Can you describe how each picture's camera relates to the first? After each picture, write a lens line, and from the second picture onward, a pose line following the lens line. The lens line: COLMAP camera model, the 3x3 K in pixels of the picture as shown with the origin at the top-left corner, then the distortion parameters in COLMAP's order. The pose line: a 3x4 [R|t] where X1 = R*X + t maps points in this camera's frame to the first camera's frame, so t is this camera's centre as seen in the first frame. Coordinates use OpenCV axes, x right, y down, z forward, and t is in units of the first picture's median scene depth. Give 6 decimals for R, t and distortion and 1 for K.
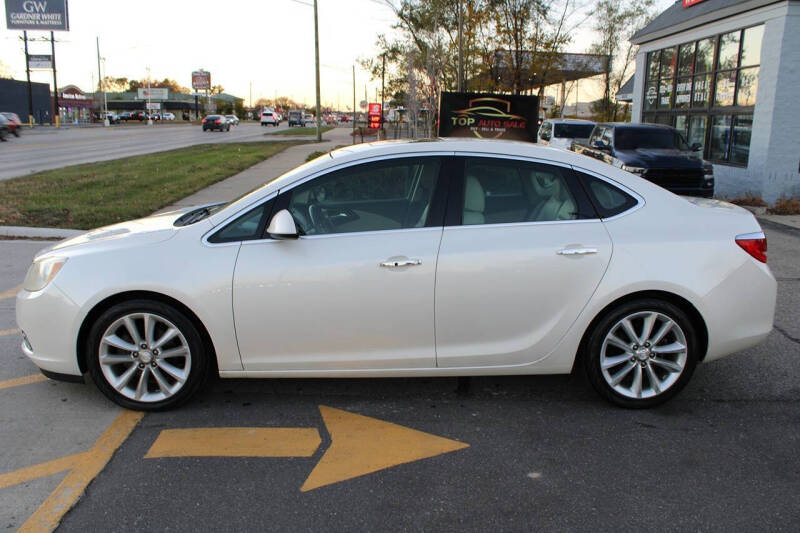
lens RADIAL K [[687.8, 0, 401.6], [0, 687.8, 267.3], [0, 0, 1]] dist [-0.155183, 0.139931]
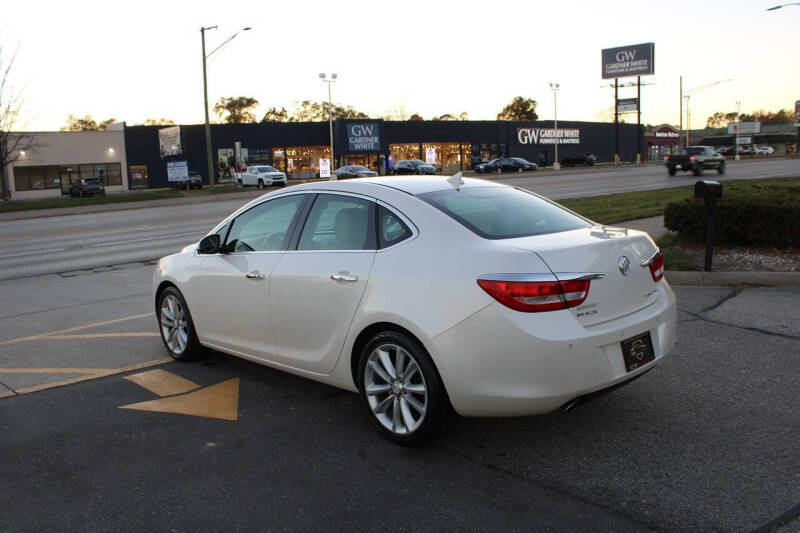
lens RADIAL K [[687.8, 0, 406.0], [0, 687.8, 267.9], [0, 0, 1]] dist [-0.155183, 0.139931]
pose [[0.660656, 0.065294, -0.747844, 0.274624], [-0.103599, 0.994608, -0.004682, -0.010537], [0.743506, 0.080569, 0.663858, 0.082592]]
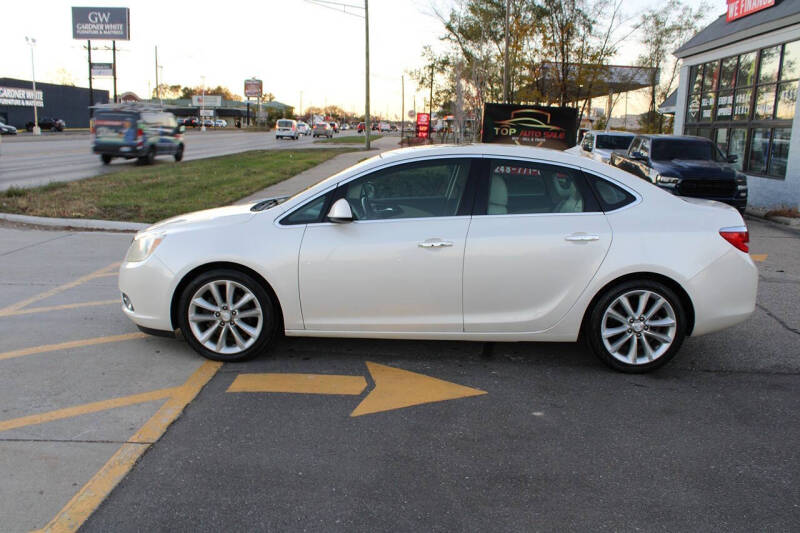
lens RADIAL K [[687.8, 0, 402.6], [0, 687.8, 262.2], [0, 0, 1]] dist [-0.155183, 0.139931]
pose [[0.997689, 0.022507, -0.064114, 0.004600], [-0.023834, 0.999516, -0.020011, 0.012278], [0.063633, 0.021493, 0.997742, -0.053125]]
